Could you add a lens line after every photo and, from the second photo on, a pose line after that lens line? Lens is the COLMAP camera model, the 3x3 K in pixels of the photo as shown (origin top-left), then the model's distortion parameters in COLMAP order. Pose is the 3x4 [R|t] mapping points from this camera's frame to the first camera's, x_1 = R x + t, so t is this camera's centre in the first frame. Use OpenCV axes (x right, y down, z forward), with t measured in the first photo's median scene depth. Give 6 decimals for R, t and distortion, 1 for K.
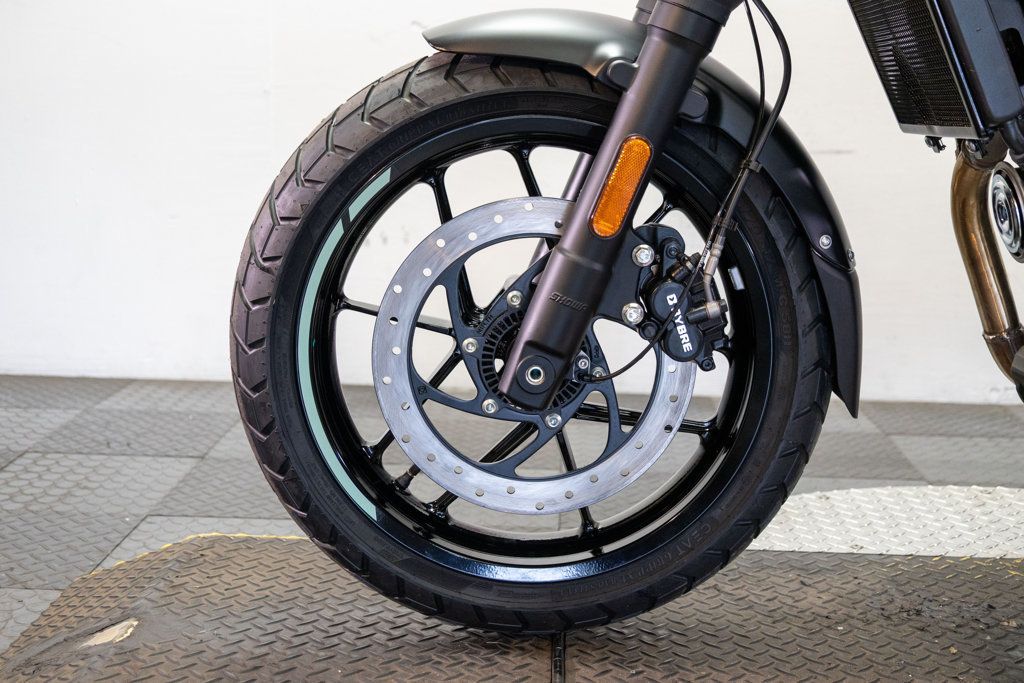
lens RADIAL K [[1404.5, 0, 511.8], [0, 1404.5, 342.7], [0, 0, 1]] dist [0.007656, 0.021541]
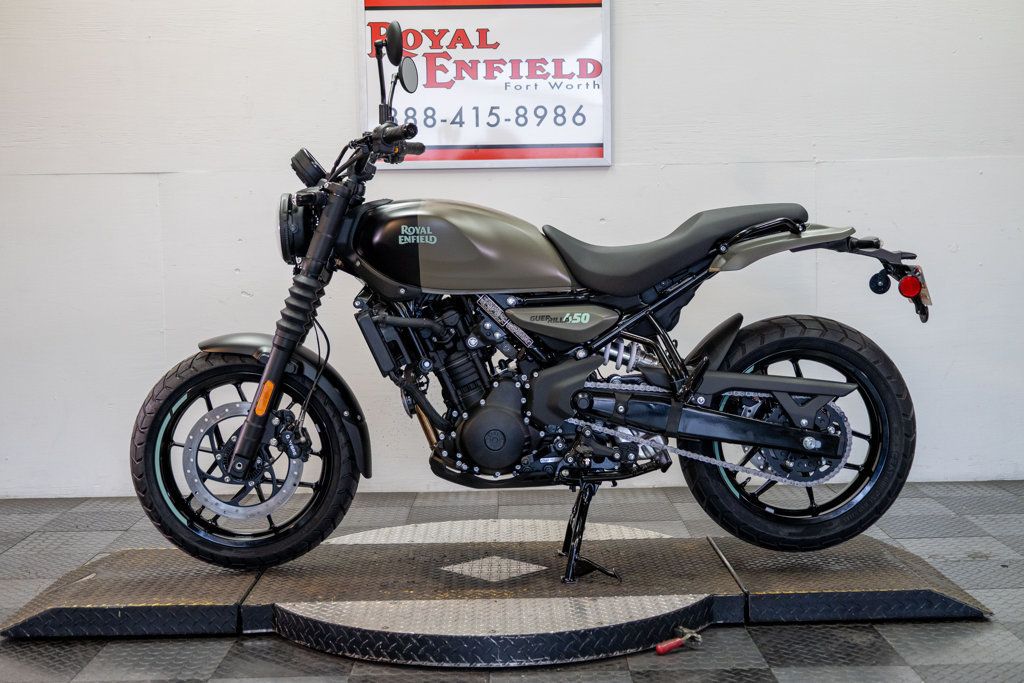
lens RADIAL K [[1381.8, 0, 513.0], [0, 1381.8, 340.9], [0, 0, 1]] dist [0.023308, -0.045547]
pose [[0.998200, -0.040598, 0.044138, 0.423592], [0.045167, 0.993124, -0.108004, 0.092597], [-0.039450, 0.109804, 0.993170, -1.682685]]
